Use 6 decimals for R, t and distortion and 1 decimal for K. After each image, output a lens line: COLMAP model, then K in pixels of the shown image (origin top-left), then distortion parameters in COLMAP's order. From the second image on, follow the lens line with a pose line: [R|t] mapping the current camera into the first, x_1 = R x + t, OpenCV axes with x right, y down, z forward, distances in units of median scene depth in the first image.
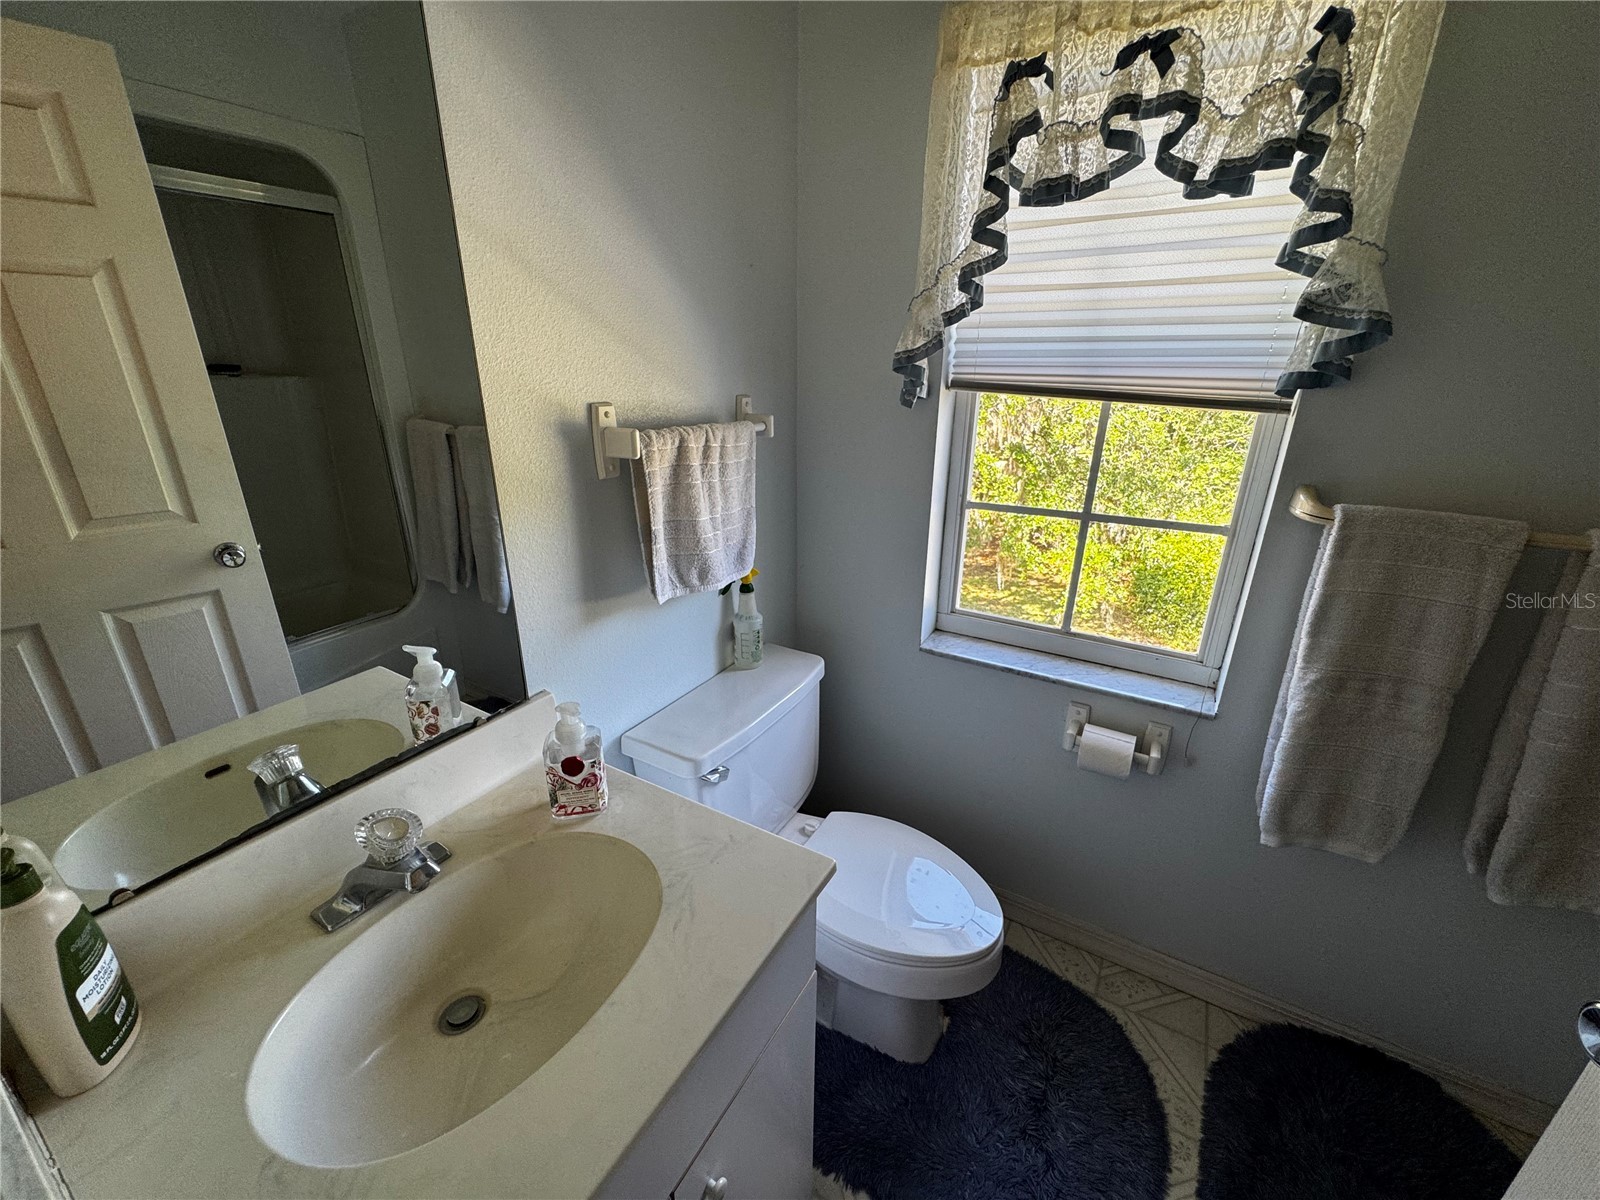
lens RADIAL K [[638.7, 0, 797.1], [0, 638.7, 602.6], [0, 0, 1]] dist [-0.002626, 0.000229]
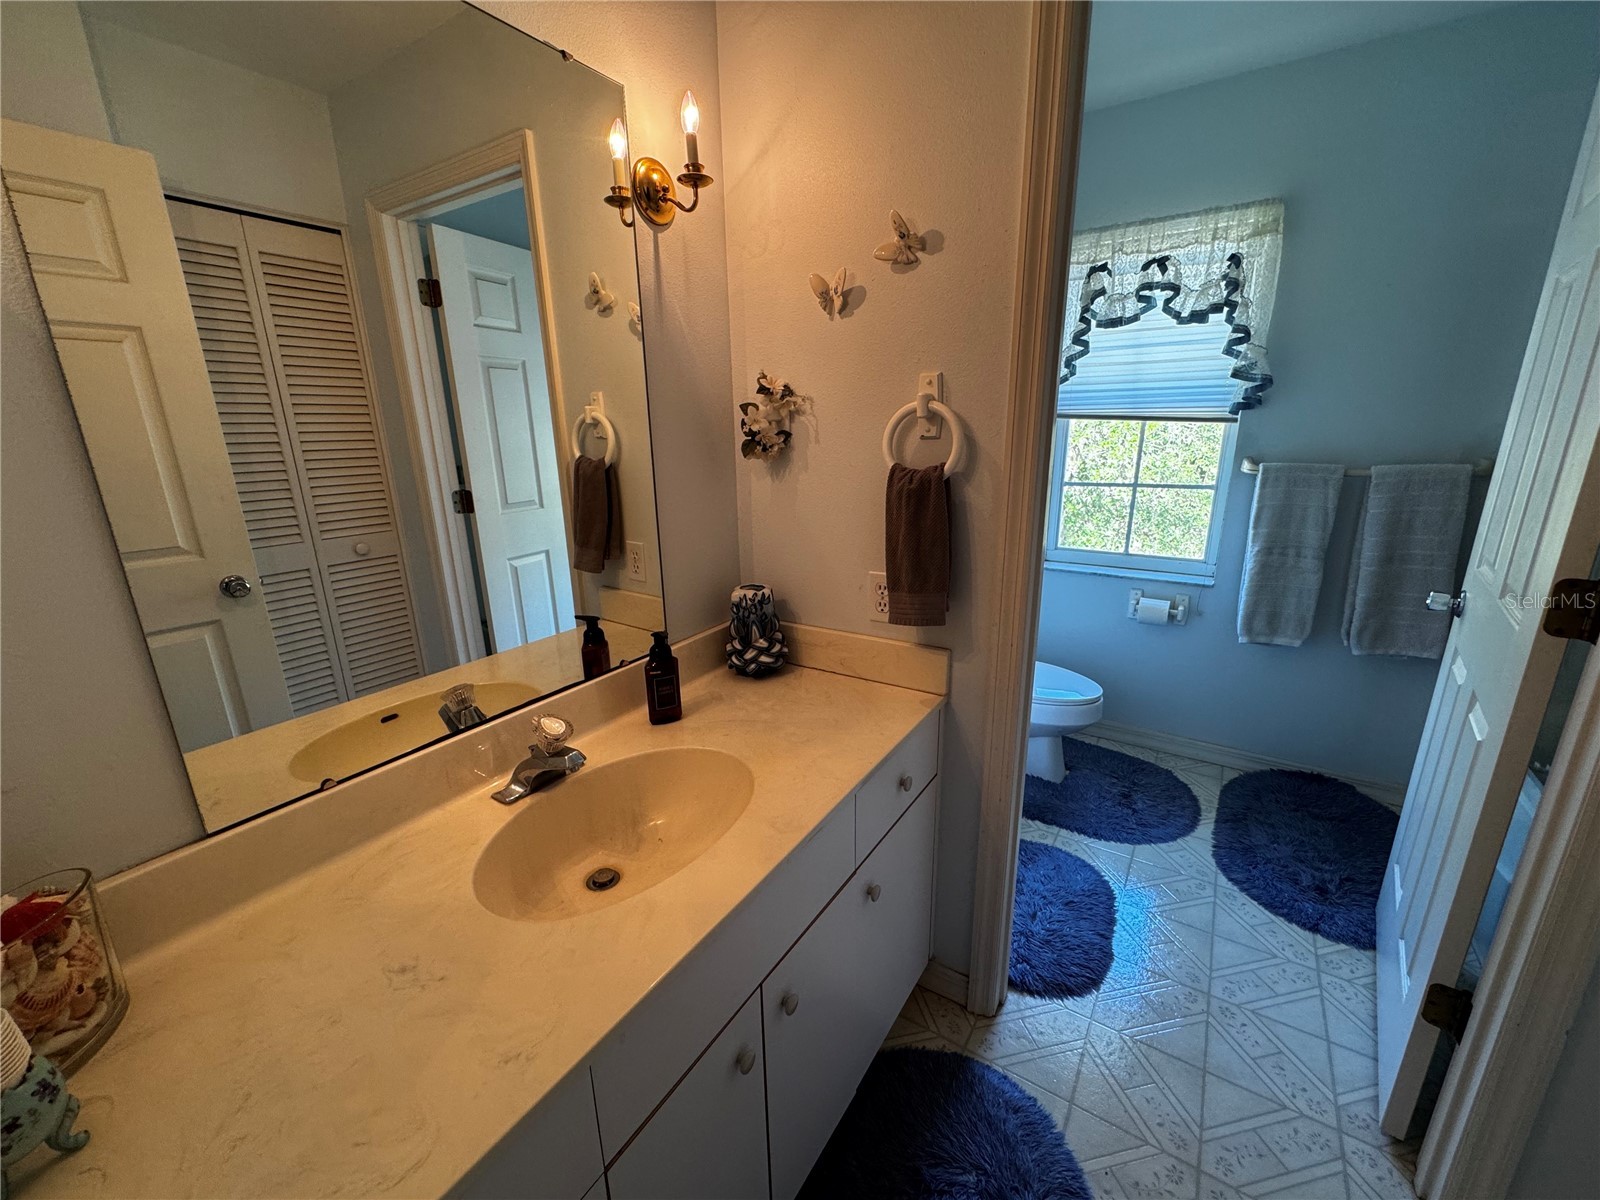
lens RADIAL K [[638.7, 0, 796.5], [0, 638.7, 601.2], [0, 0, 1]] dist [-0.002626, 0.000229]
pose [[0.998743, -0.010224, -0.049080, -0.563617], [0.006037, 0.996388, -0.084707, 0.457054], [0.049768, 0.084304, 0.995196, -1.098990]]
